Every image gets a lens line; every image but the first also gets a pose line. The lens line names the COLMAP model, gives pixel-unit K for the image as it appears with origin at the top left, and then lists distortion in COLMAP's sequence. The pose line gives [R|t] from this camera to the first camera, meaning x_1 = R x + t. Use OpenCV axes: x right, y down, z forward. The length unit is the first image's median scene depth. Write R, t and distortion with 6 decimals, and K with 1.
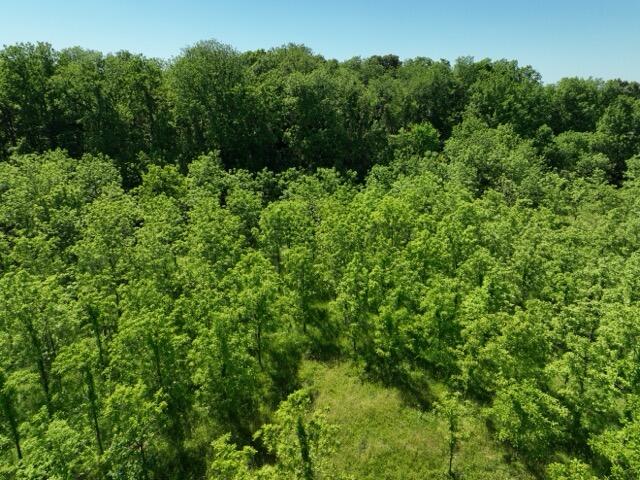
lens RADIAL K [[453.0, 0, 317.2], [0, 453.0, 238.8], [0, 0, 1]] dist [0.000013, 0.026135]
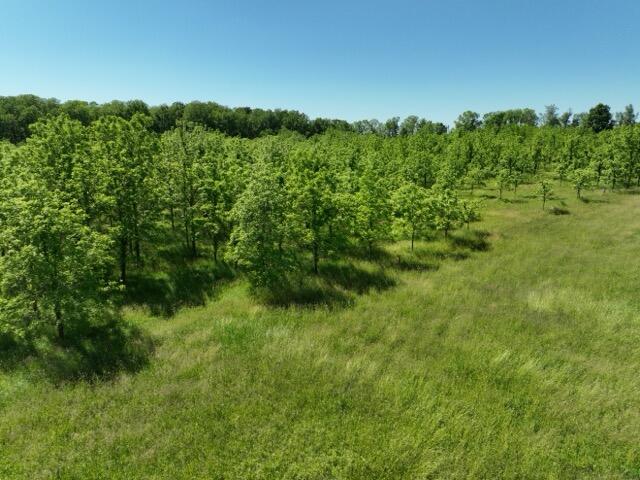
lens RADIAL K [[453.0, 0, 322.0], [0, 453.0, 234.9], [0, 0, 1]] dist [0.000013, 0.026135]
pose [[0.918282, -0.091053, 0.385315, -0.479687], [0.134279, 0.987140, -0.086744, 0.538378], [-0.372461, 0.131395, 0.918699, -1.299889]]
